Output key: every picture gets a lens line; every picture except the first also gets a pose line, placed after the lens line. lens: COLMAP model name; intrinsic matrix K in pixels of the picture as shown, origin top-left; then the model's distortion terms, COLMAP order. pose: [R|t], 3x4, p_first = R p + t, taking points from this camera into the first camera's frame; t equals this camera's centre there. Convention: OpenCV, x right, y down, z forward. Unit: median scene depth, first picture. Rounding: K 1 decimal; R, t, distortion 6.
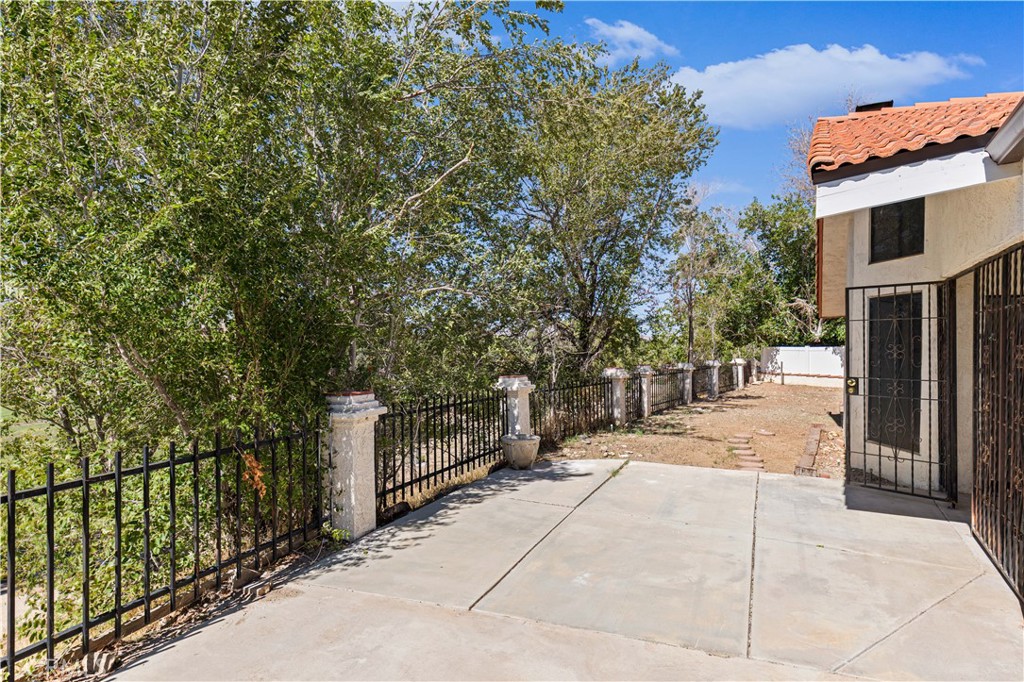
lens RADIAL K [[568.3, 0, 510.3], [0, 568.3, 334.0], [0, 0, 1]] dist [0.033618, -0.029287]
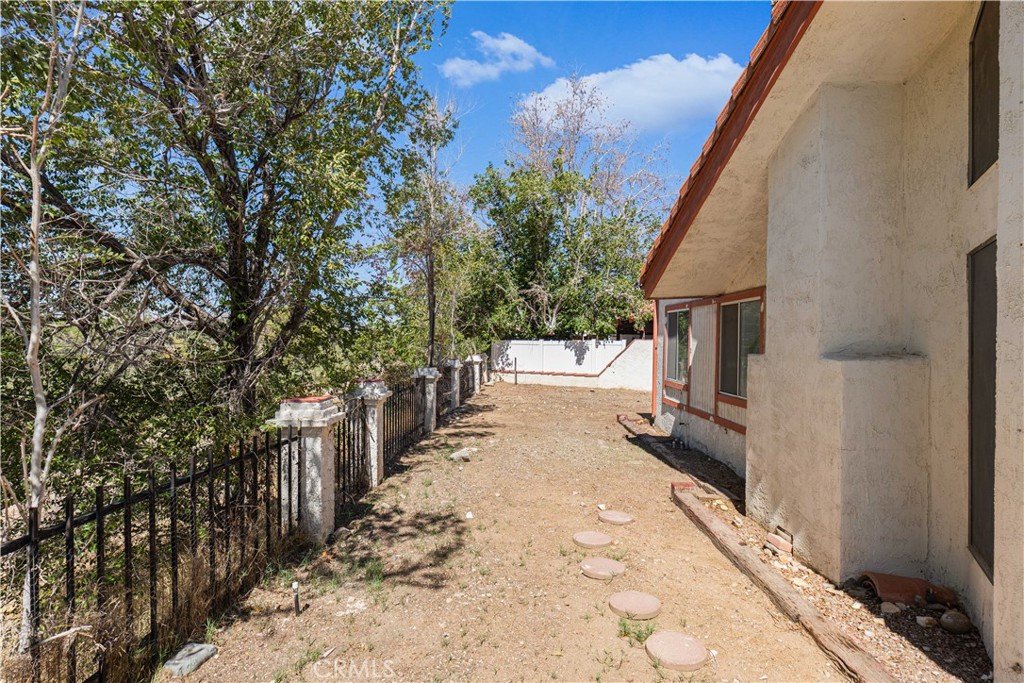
lens RADIAL K [[568.3, 0, 510.3], [0, 568.3, 334.5], [0, 0, 1]] dist [0.033618, -0.029287]
pose [[0.871731, 0.008970, 0.489903, 0.181534], [-0.017833, 0.999751, 0.013427, 0.009343], [-0.489660, -0.020441, 0.871674, 0.953834]]
